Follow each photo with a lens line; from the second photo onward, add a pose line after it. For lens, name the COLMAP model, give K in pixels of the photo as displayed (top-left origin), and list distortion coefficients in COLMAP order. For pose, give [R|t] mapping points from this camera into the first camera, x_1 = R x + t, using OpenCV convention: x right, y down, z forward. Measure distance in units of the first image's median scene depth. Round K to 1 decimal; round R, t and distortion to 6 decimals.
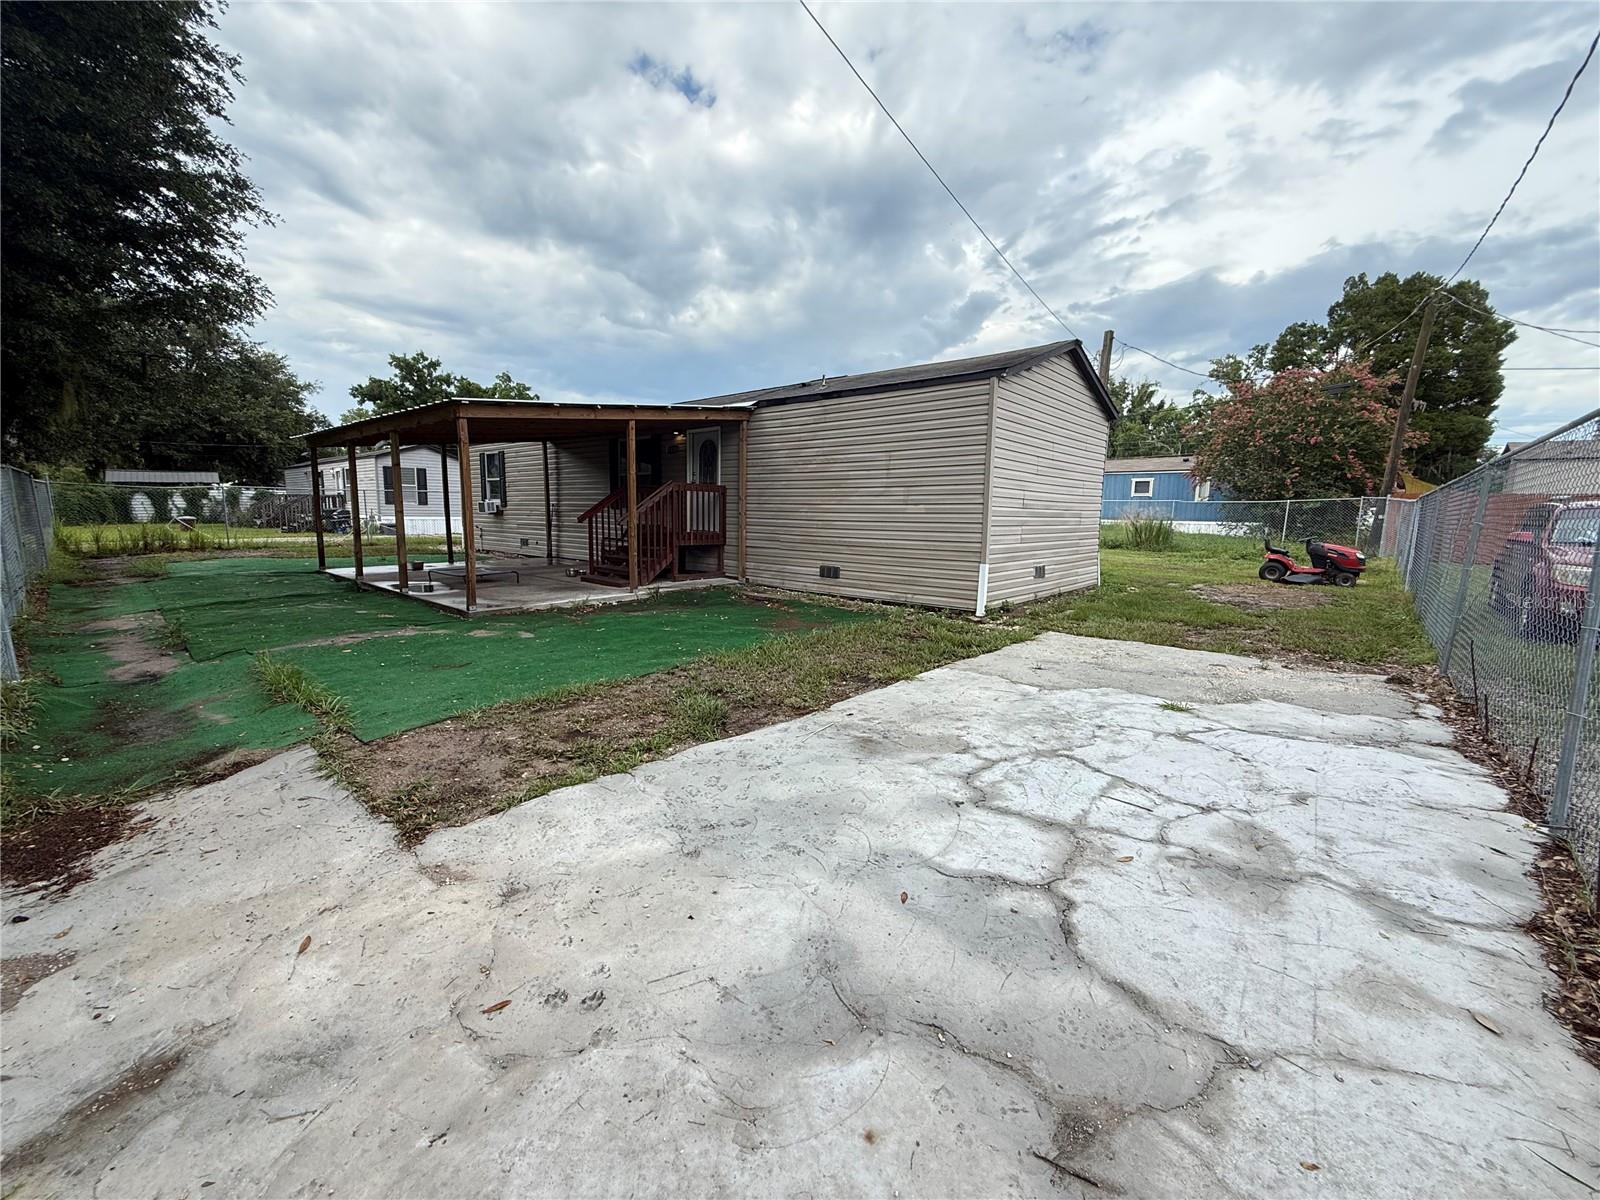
lens RADIAL K [[648.6, 0, 800.6], [0, 648.6, 588.4], [0, 0, 1]] dist [0.002799, 0.000233]
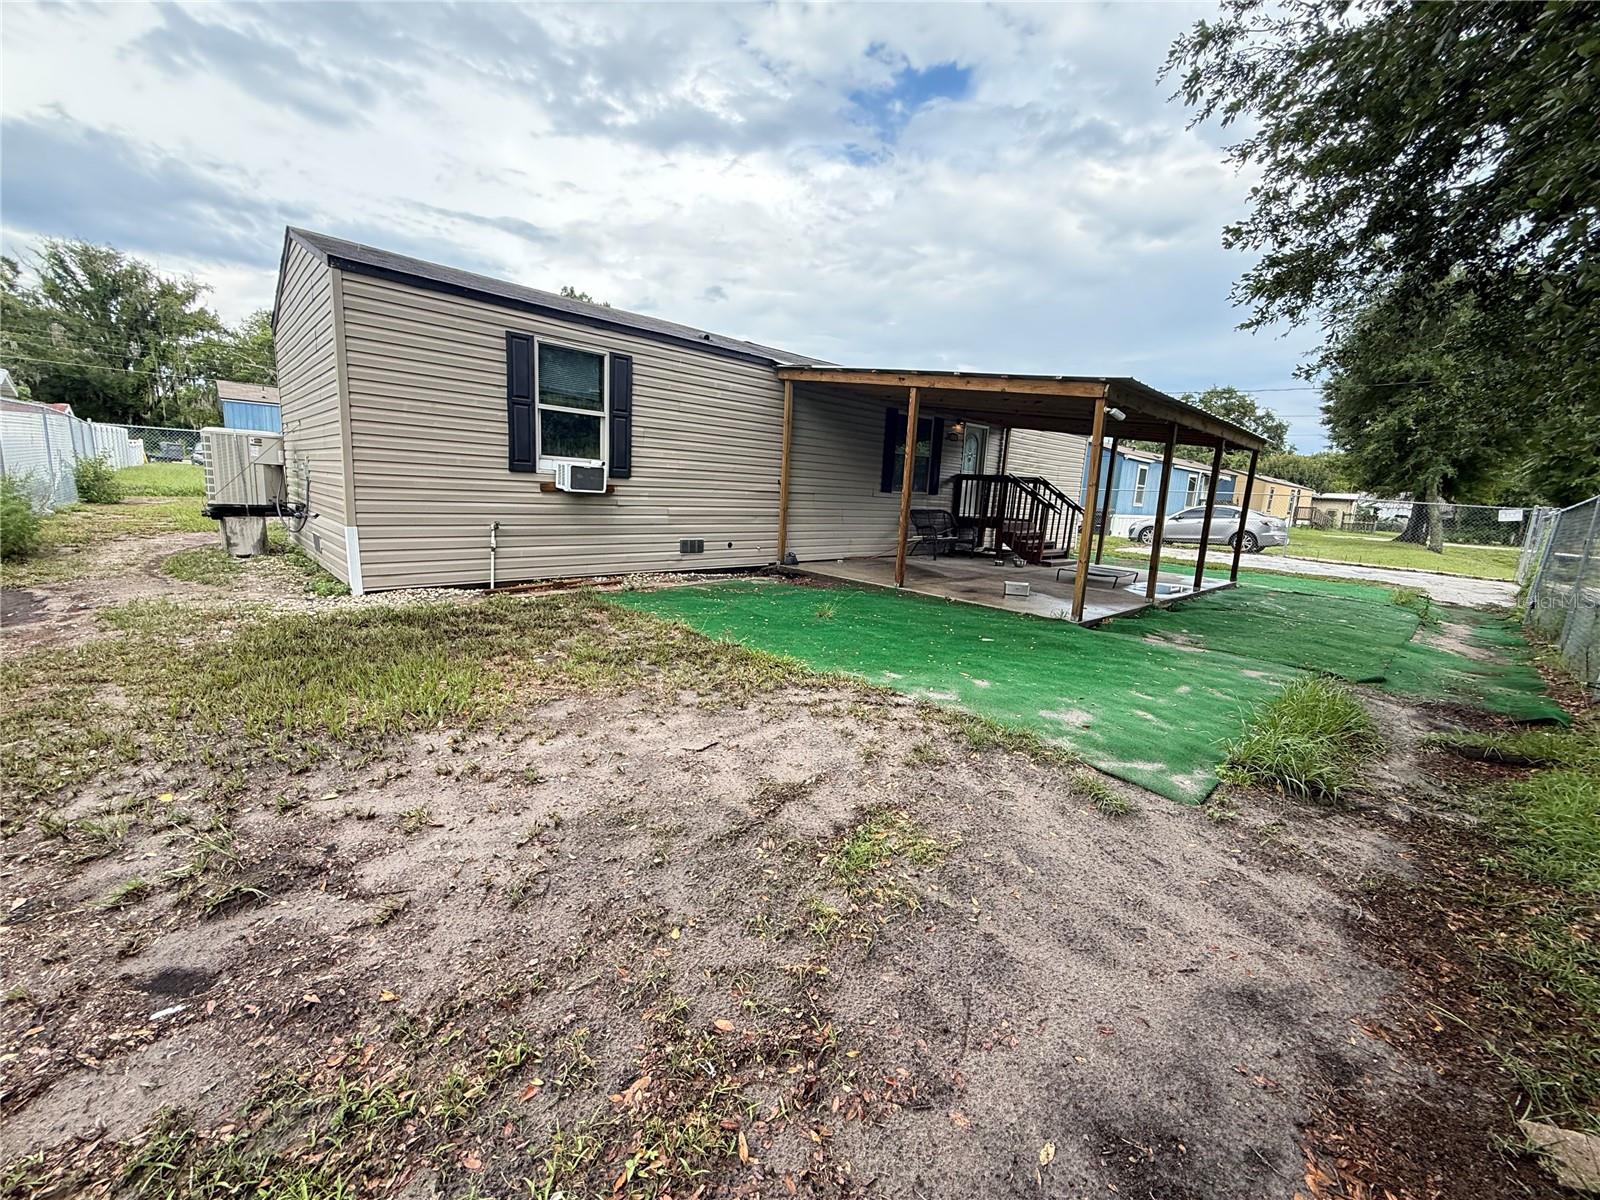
lens RADIAL K [[633.1, 0, 802.3], [0, 633.1, 599.5], [0, 0, 1]] dist [0.000713, -0.000486]
pose [[0.088211, -0.188616, 0.978081, -1.314133], [0.067615, 0.980778, 0.183038, -0.166009], [-0.993804, 0.049987, 0.099268, 1.206628]]
